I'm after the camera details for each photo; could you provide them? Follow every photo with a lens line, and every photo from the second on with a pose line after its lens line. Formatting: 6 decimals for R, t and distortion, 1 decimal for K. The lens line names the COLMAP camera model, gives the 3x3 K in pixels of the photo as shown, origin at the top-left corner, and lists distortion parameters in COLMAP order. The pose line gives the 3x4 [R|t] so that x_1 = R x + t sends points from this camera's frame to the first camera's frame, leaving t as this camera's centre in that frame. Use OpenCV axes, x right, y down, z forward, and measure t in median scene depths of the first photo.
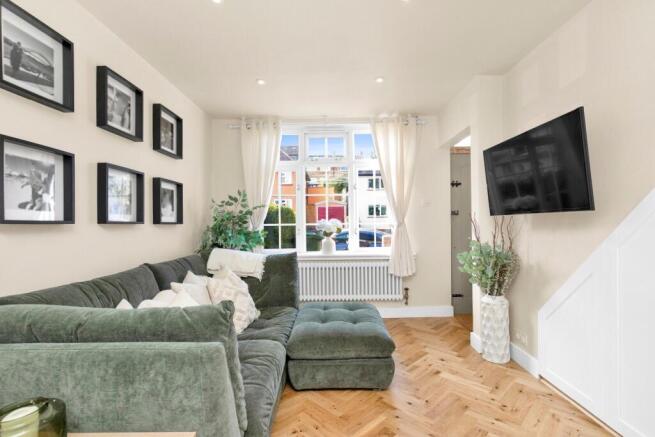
lens RADIAL K [[310.7, 0, 327.5], [0, 310.7, 218.5], [0, 0, 1]] dist [-0.001267, -0.000415]
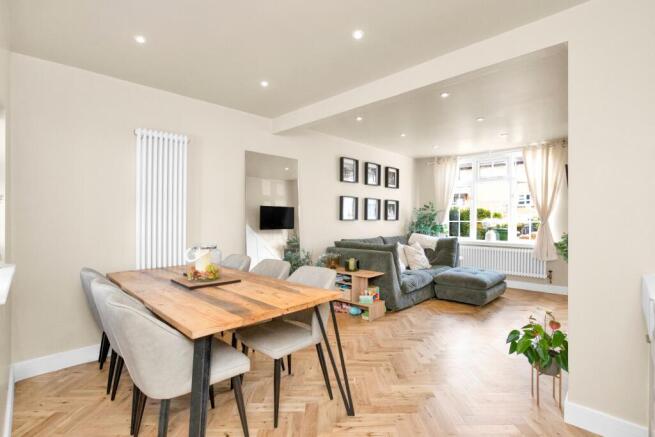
lens RADIAL K [[310.7, 0, 327.5], [0, 310.7, 218.5], [0, 0, 1]] dist [-0.001267, -0.000415]
pose [[0.722112, 0.014549, -0.691624, 0.608664], [-0.003761, 0.999847, 0.017106, -0.027253], [0.691766, -0.009751, 0.722056, -0.800518]]
